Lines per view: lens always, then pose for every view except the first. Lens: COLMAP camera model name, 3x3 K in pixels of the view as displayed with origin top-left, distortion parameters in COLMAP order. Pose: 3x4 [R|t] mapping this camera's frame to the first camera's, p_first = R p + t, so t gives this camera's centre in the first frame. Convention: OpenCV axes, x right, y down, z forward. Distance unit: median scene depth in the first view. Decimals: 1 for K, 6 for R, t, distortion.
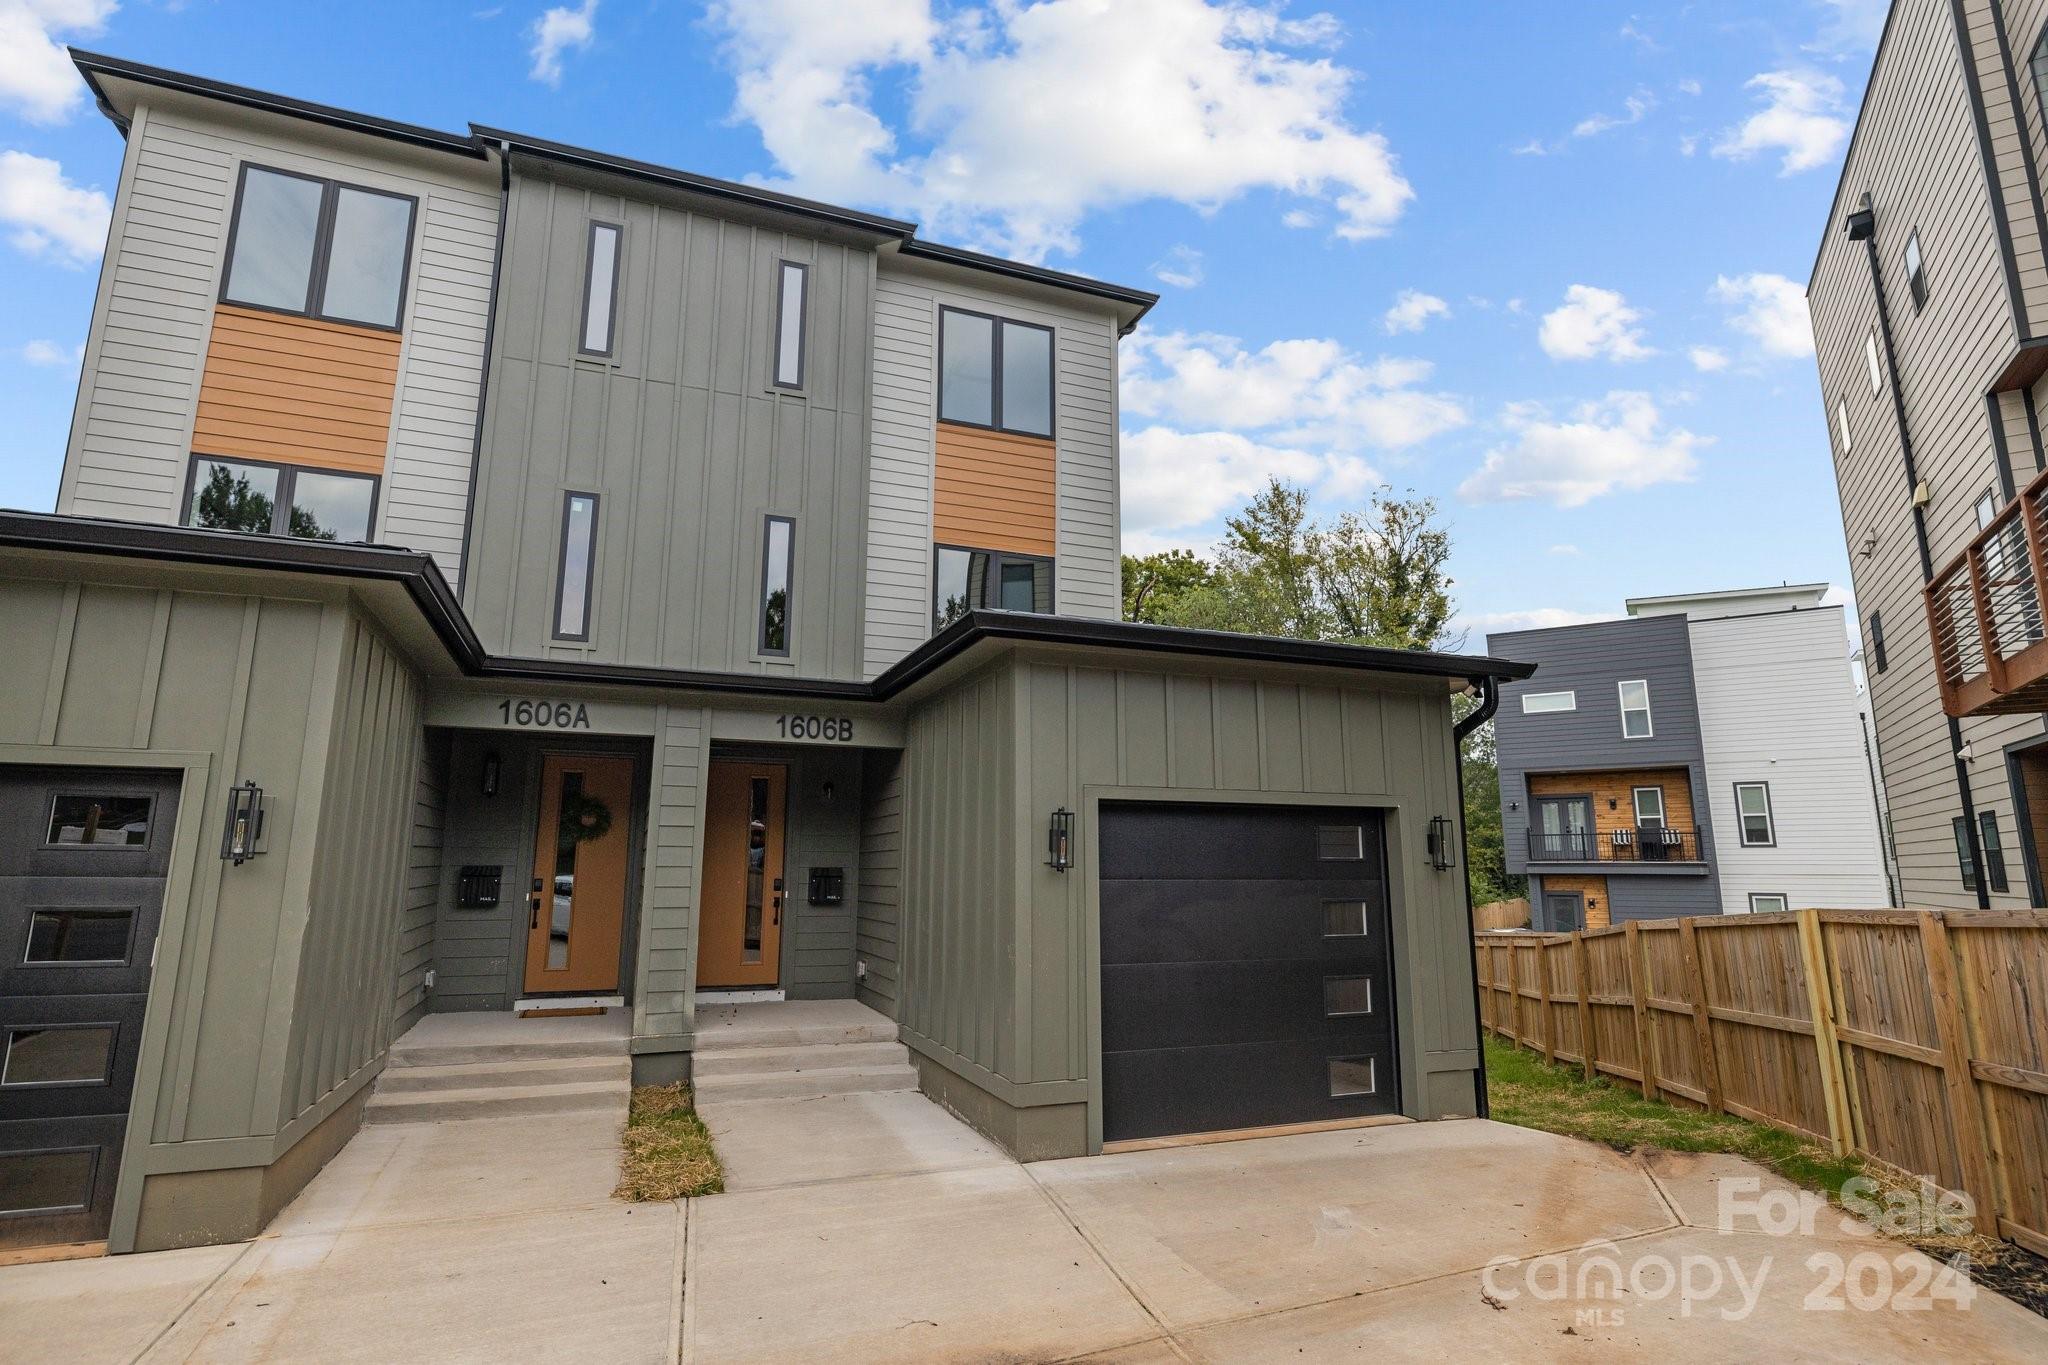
lens RADIAL K [[1031.9, 0, 1015.5], [0, 1031.9, 675.0], [0, 0, 1]] dist [-0.000514, 0.001645]
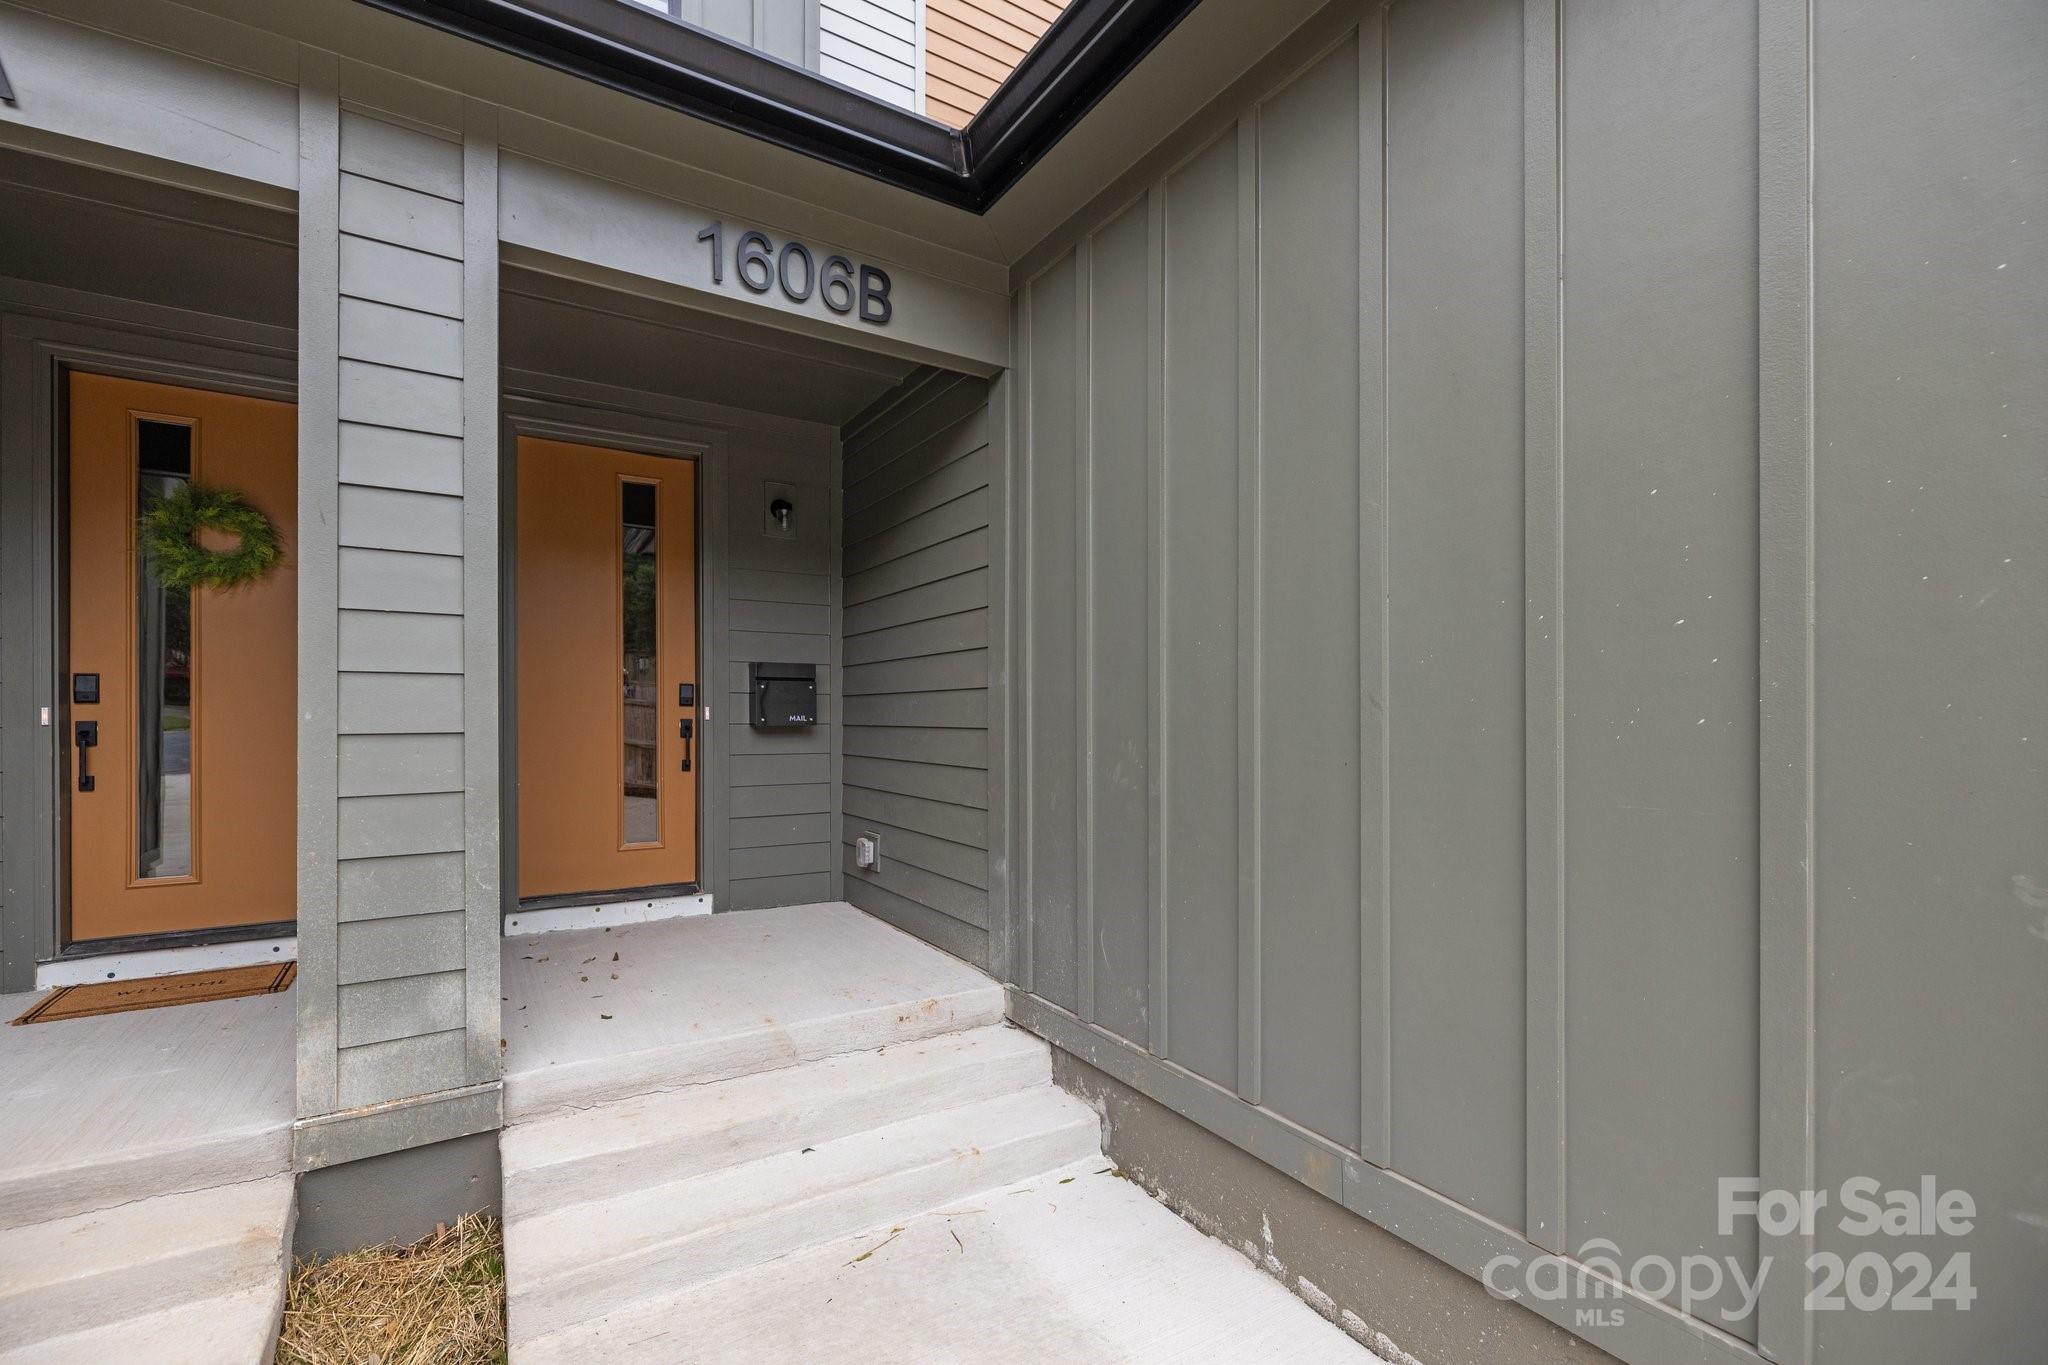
lens RADIAL K [[879.8, 0, 1009.5], [0, 879.8, 720.9], [0, 0, 1]] dist [-0.002638, 0.000799]
pose [[0.982853, -0.004634, 0.184332, -0.185951], [-0.031155, 0.981137, 0.190786, 0.154969], [-0.181739, -0.193258, 0.964169, 0.665326]]
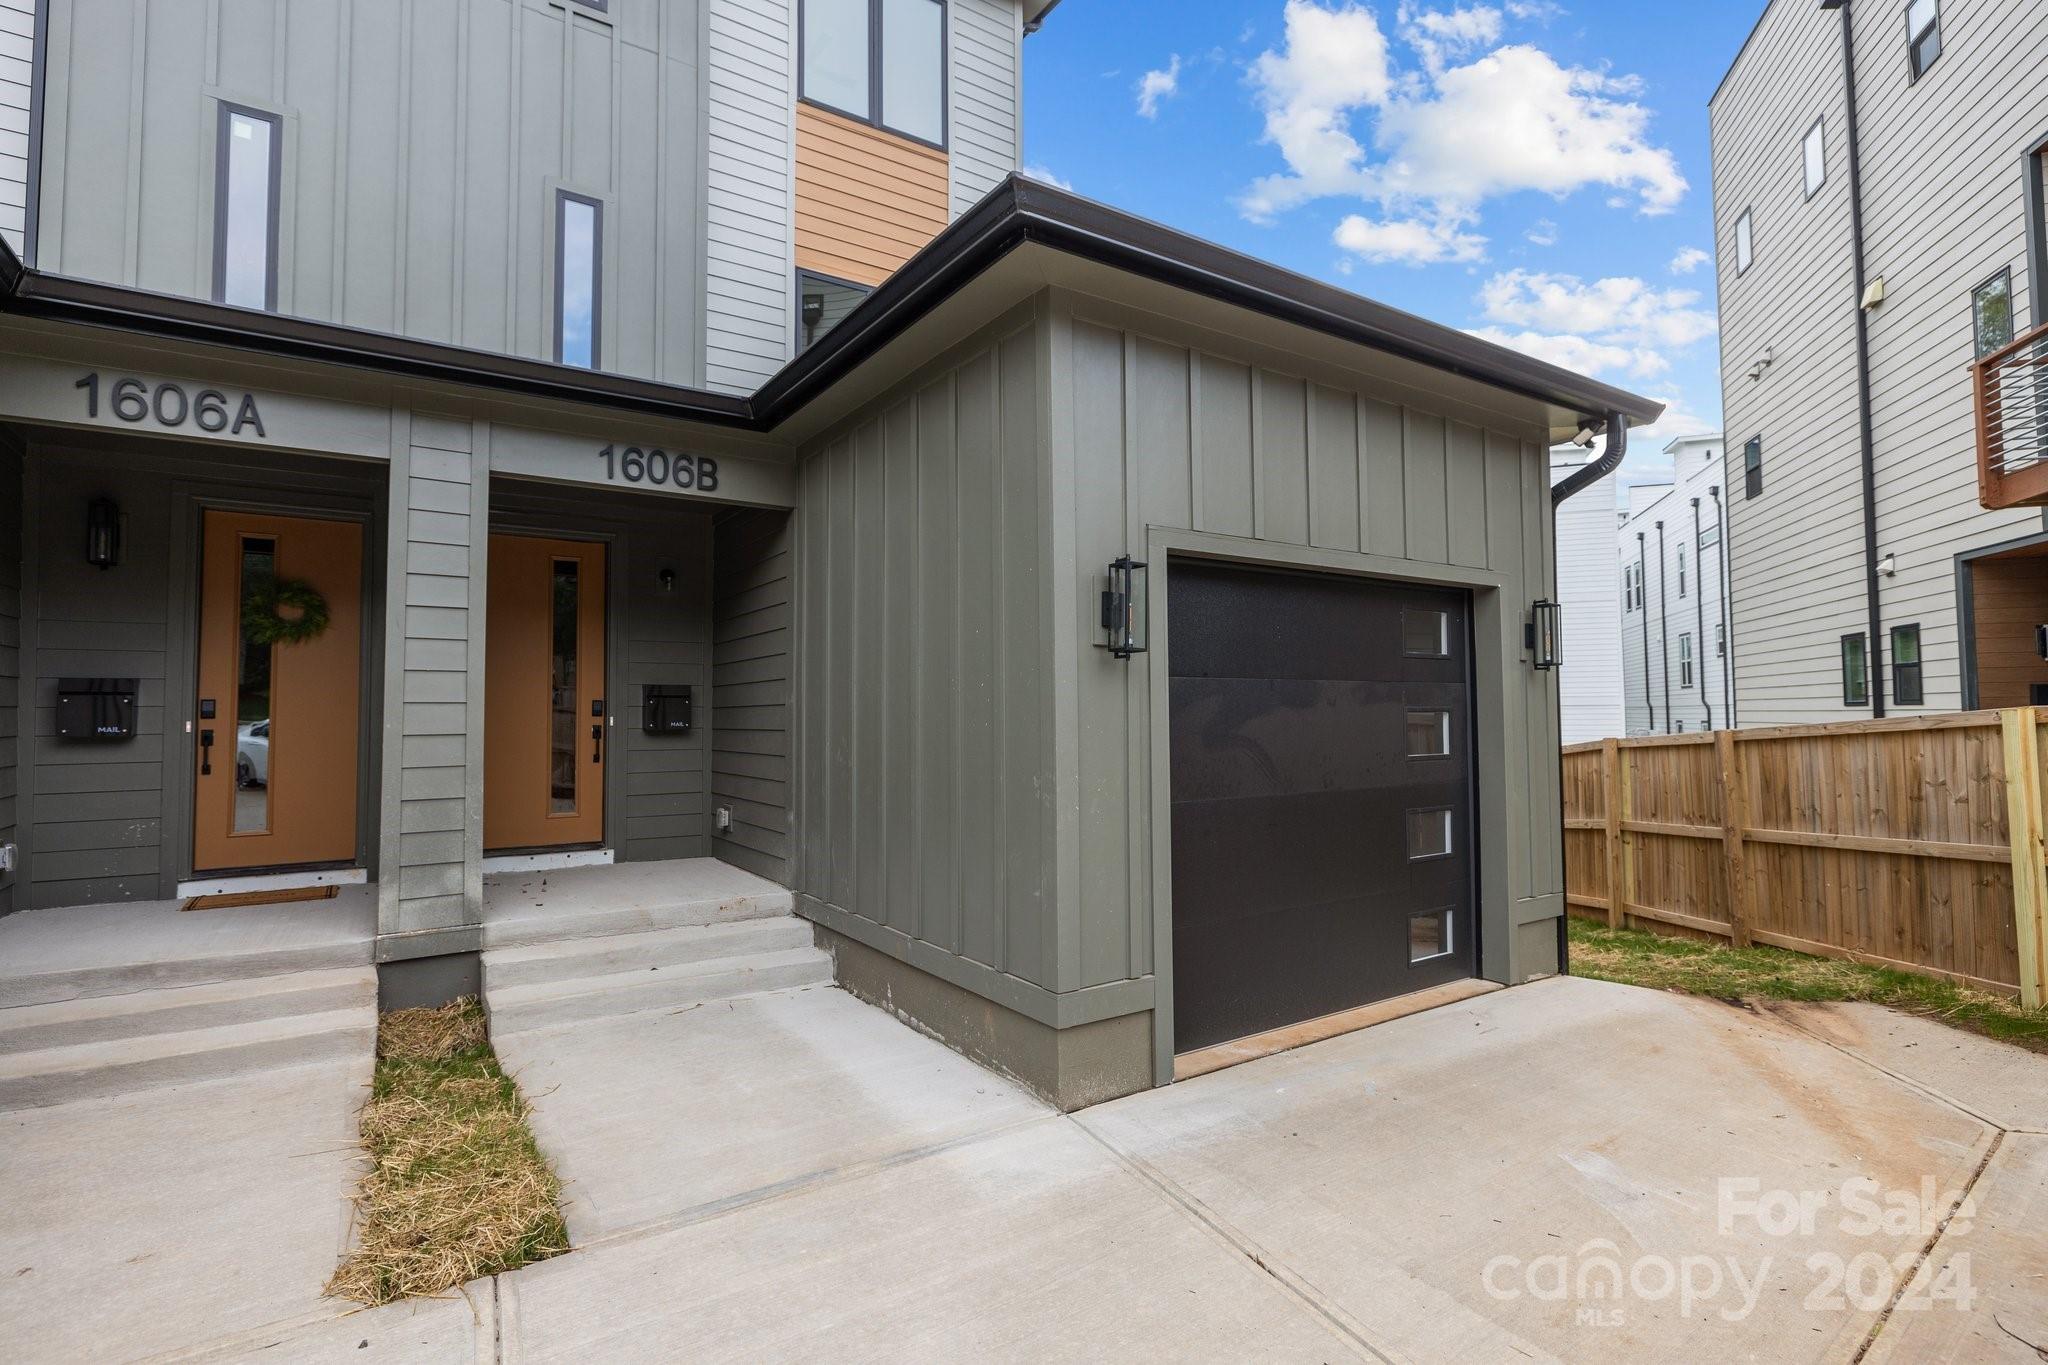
lens RADIAL K [[983.5, 0, 1017.5], [0, 983.5, 672.5], [0, 0, 1]] dist [-0.002842, -0.000355]
pose [[0.976933, -0.001025, 0.213542, -0.109522], [-0.029303, 0.989885, 0.138812, 0.090439], [-0.211525, -0.141867, 0.967022, 0.336579]]
